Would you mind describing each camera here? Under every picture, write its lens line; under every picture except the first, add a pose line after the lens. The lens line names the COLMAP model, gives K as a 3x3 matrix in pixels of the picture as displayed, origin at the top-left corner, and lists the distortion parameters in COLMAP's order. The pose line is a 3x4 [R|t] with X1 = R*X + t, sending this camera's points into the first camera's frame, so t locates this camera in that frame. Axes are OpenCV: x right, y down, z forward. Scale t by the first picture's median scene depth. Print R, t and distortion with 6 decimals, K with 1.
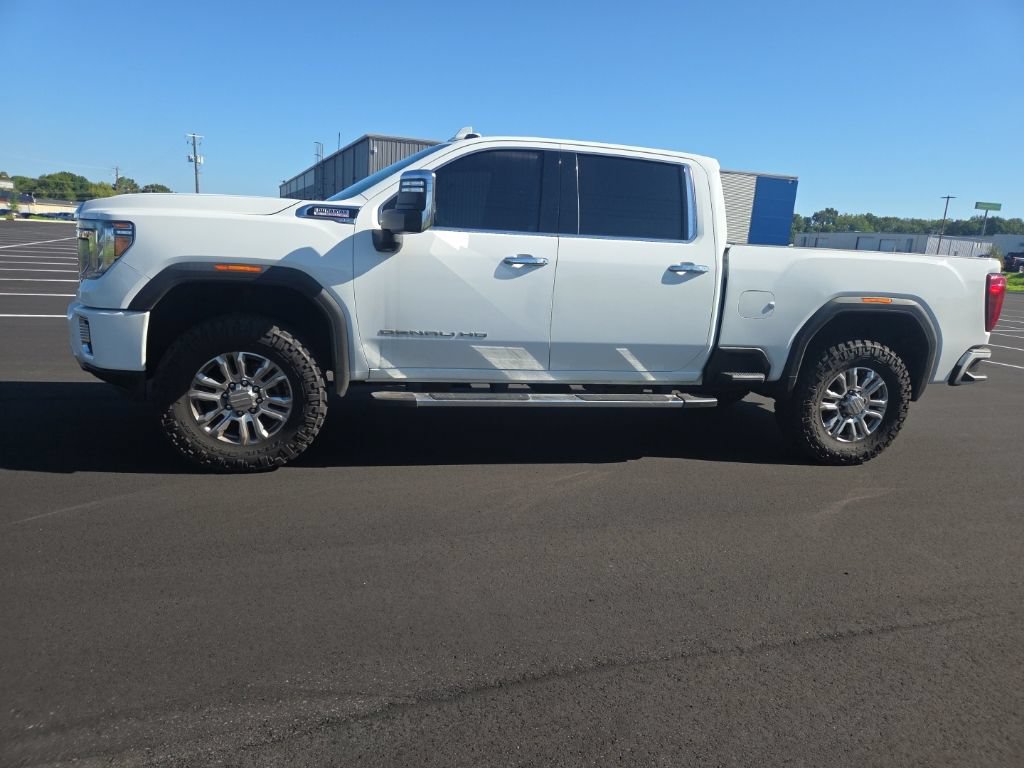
lens RADIAL K [[687.0, 0, 502.8], [0, 687.0, 387.0], [0, 0, 1]] dist [0.074595, -0.062825]
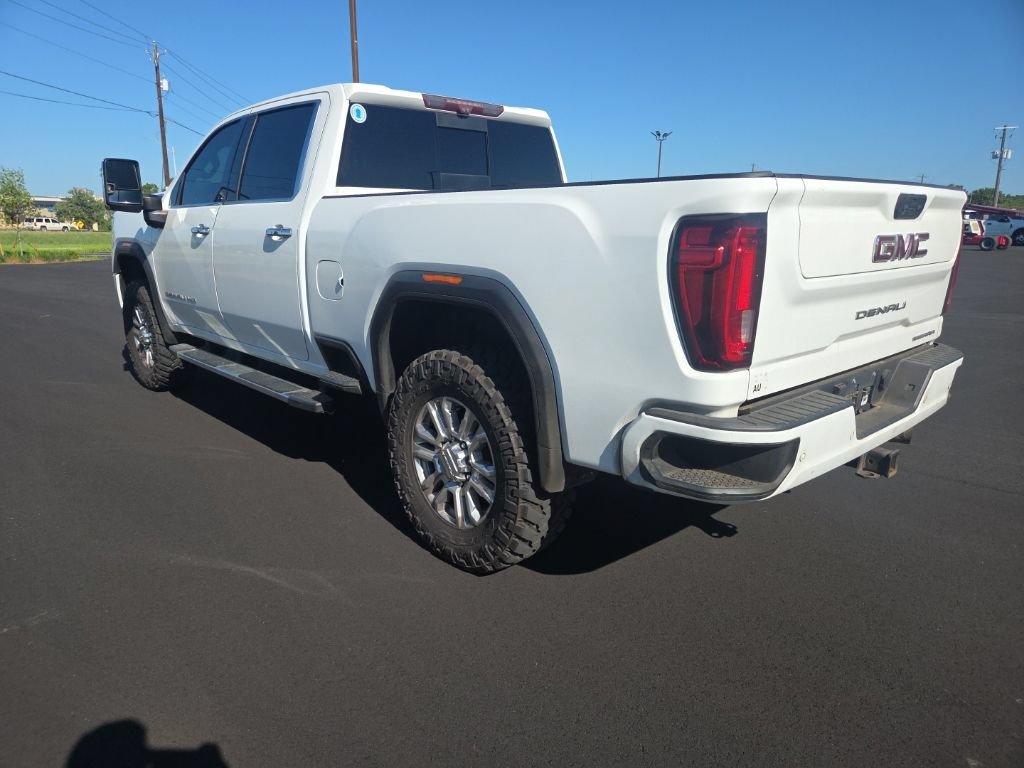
lens RADIAL K [[687.0, 0, 502.8], [0, 687.0, 387.0], [0, 0, 1]] dist [0.074595, -0.062825]
pose [[0.481664, 0.142512, -0.864691, 1.203346], [-0.156744, 0.984788, 0.074993, -0.101322], [0.862224, 0.099413, 0.496675, 0.896726]]
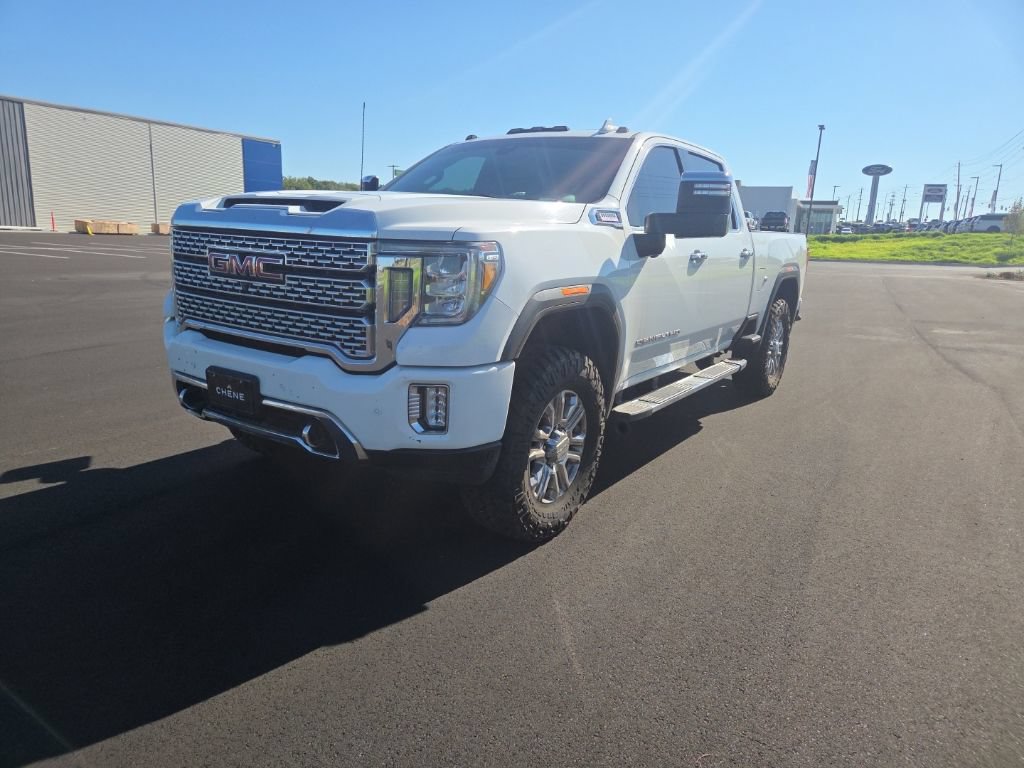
lens RADIAL K [[687.0, 0, 502.8], [0, 687.0, 387.0], [0, 0, 1]] dist [0.074595, -0.062825]
pose [[0.742654, -0.182536, 0.644318, -0.904723], [0.148930, 0.983059, 0.106842, -0.145057], [-0.652905, 0.016612, 0.757258, 0.402441]]
